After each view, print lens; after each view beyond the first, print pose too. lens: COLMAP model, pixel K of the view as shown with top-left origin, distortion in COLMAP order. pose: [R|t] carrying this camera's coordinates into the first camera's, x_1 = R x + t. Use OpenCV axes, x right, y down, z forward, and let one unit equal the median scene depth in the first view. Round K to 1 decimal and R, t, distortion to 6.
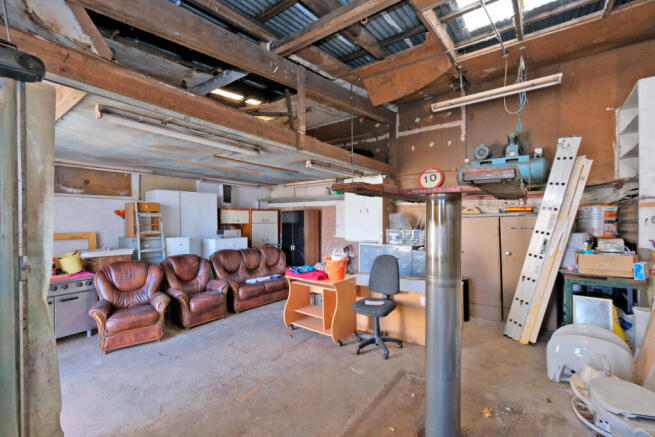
lens RADIAL K [[287.4, 0, 326.7], [0, 287.4, 220.2], [0, 0, 1]] dist [-0.002828, -0.000233]
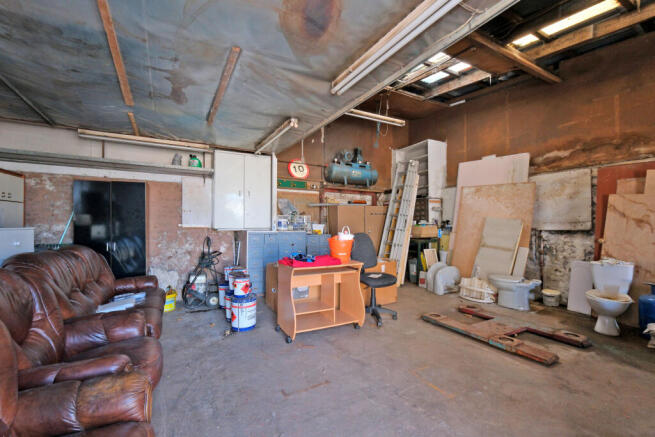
lens RADIAL K [[287.4, 0, 326.7], [0, 287.4, 220.2], [0, 0, 1]] dist [-0.002828, -0.000233]
pose [[0.403726, 0.014145, 0.914770, -0.886340], [-0.003440, 0.999897, -0.013944, 0.094354], [-0.914873, 0.002483, 0.403733, 0.725555]]
